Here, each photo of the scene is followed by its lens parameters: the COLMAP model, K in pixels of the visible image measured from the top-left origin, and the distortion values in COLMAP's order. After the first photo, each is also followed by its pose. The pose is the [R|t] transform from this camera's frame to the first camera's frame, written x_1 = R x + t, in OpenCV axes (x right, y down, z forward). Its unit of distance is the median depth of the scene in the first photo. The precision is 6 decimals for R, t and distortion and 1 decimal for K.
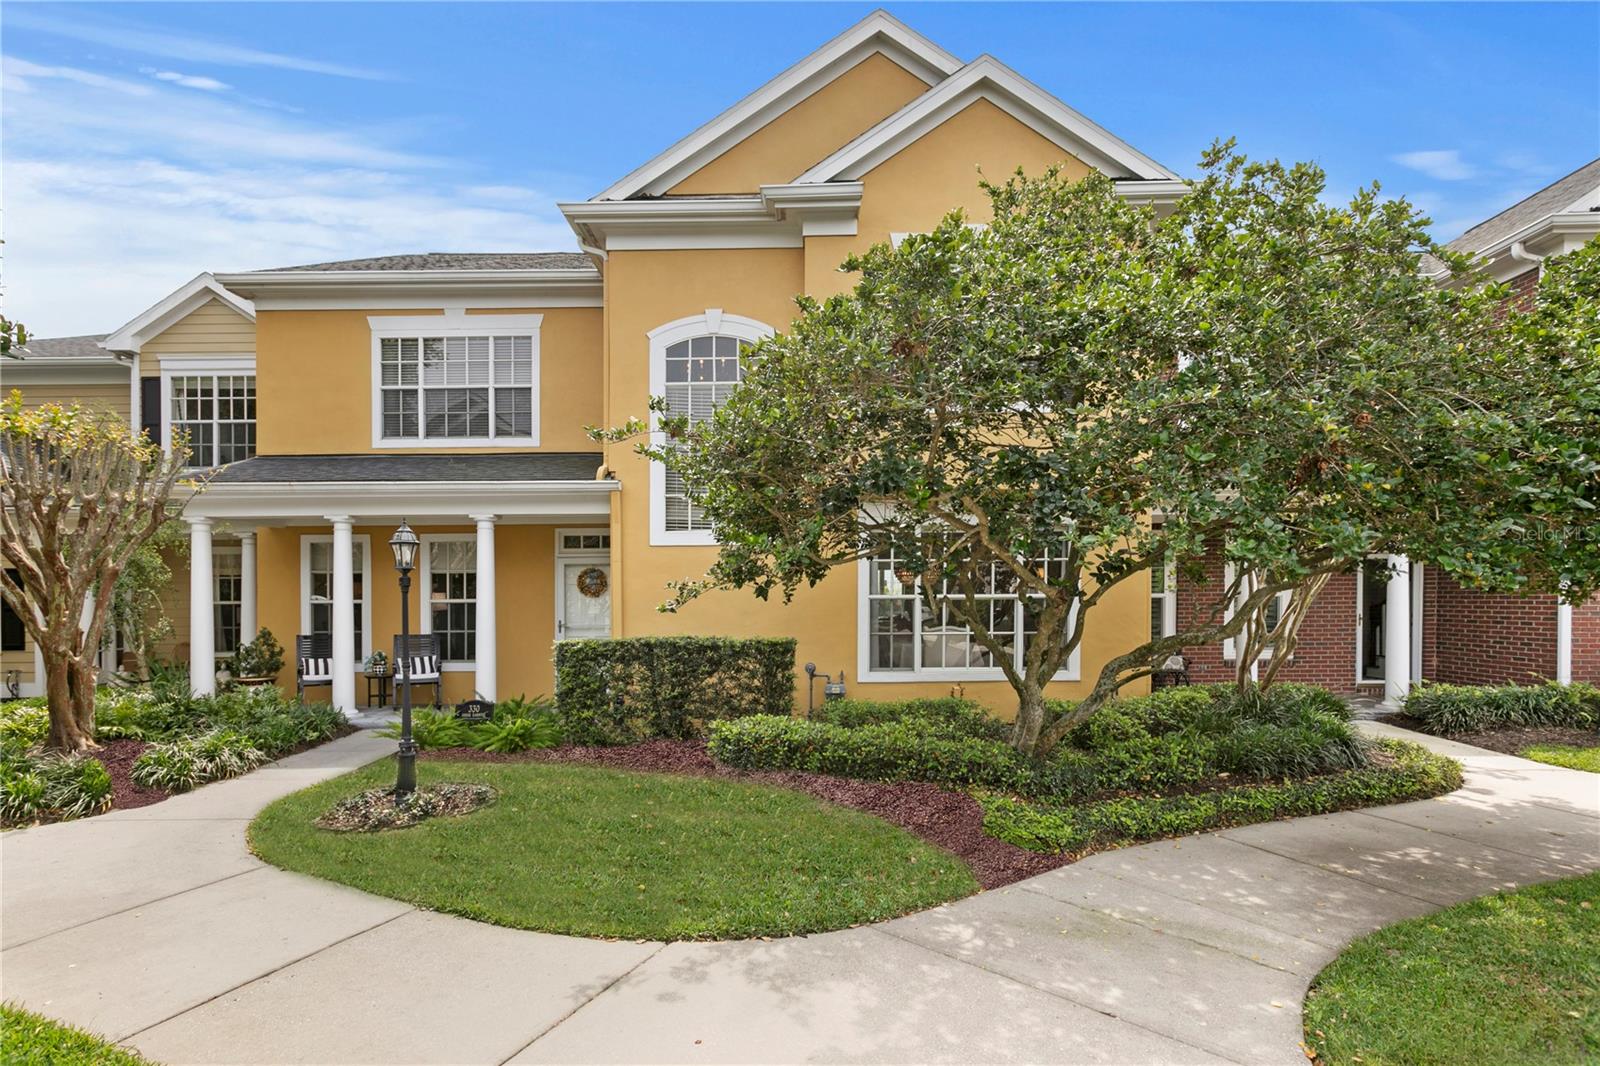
lens RADIAL K [[760.8, 0, 801.2], [0, 760.8, 588.7], [0, 0, 1]] dist [0.004380, 0.000926]
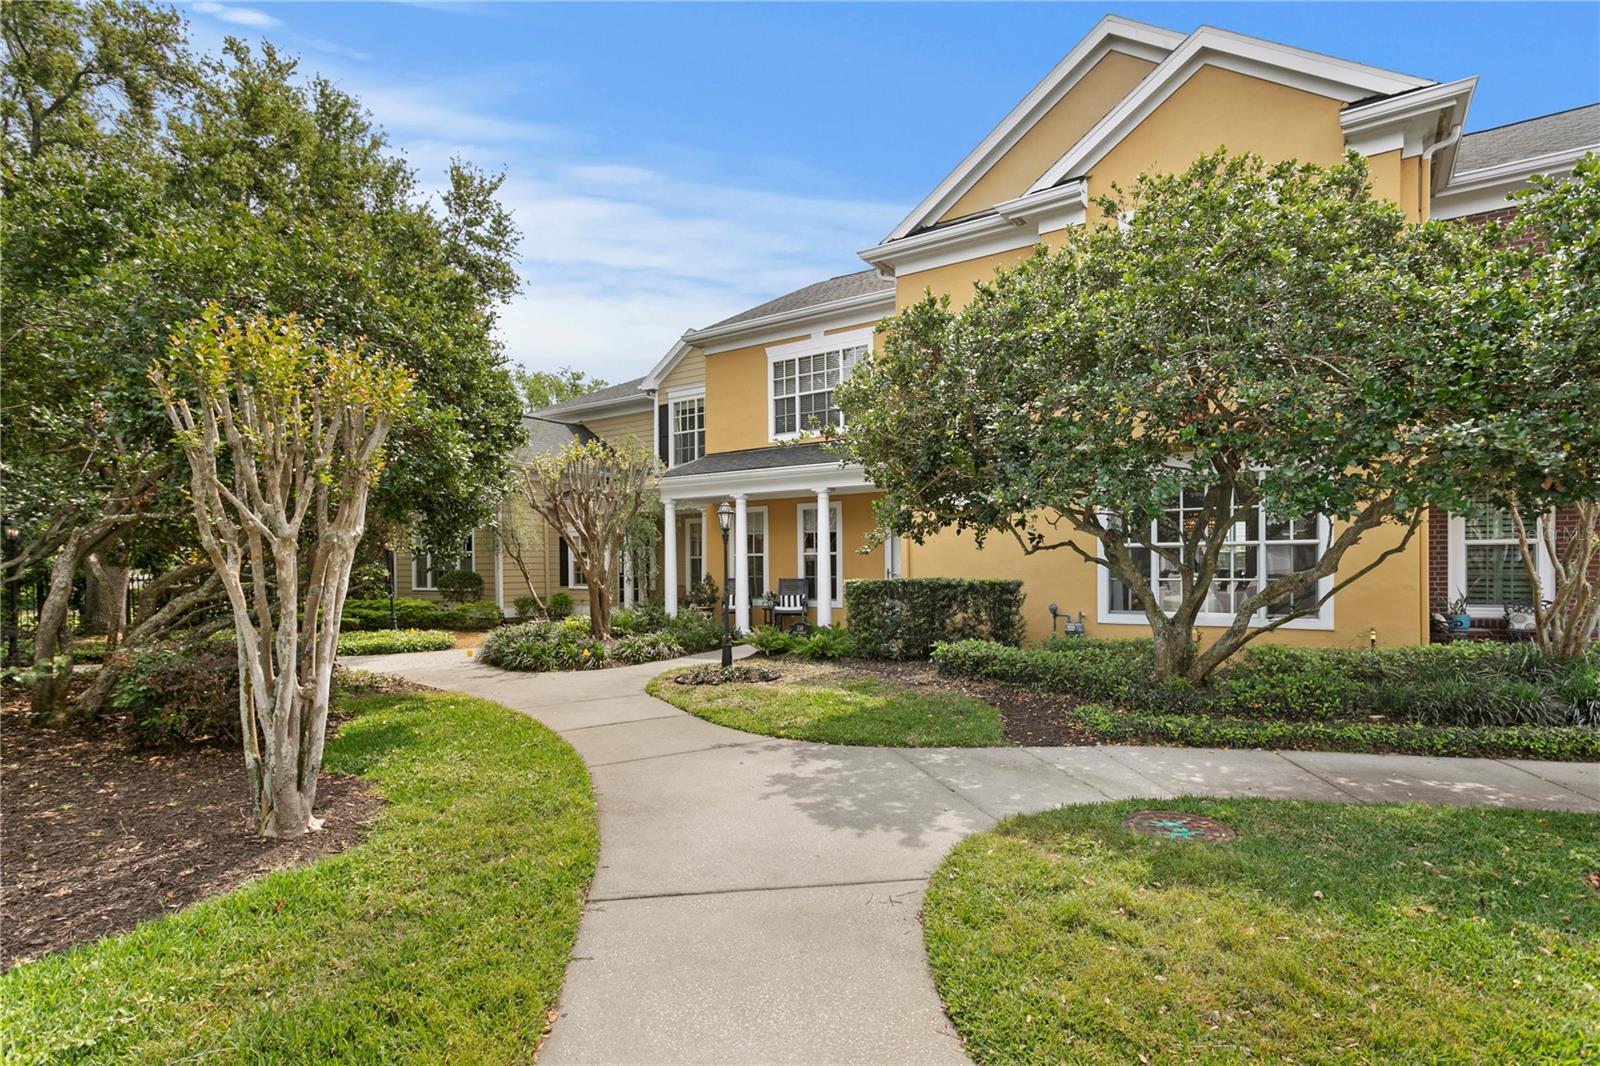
lens RADIAL K [[783.7, 0, 789.3], [0, 783.7, 533.6], [0, 0, 1]] dist [-0.000761, -0.000484]
pose [[0.825013, -0.021561, -0.564702, 0.325794], [0.011137, 0.999698, -0.021898, 0.012980], [0.565003, 0.011777, 0.825004, -0.178058]]
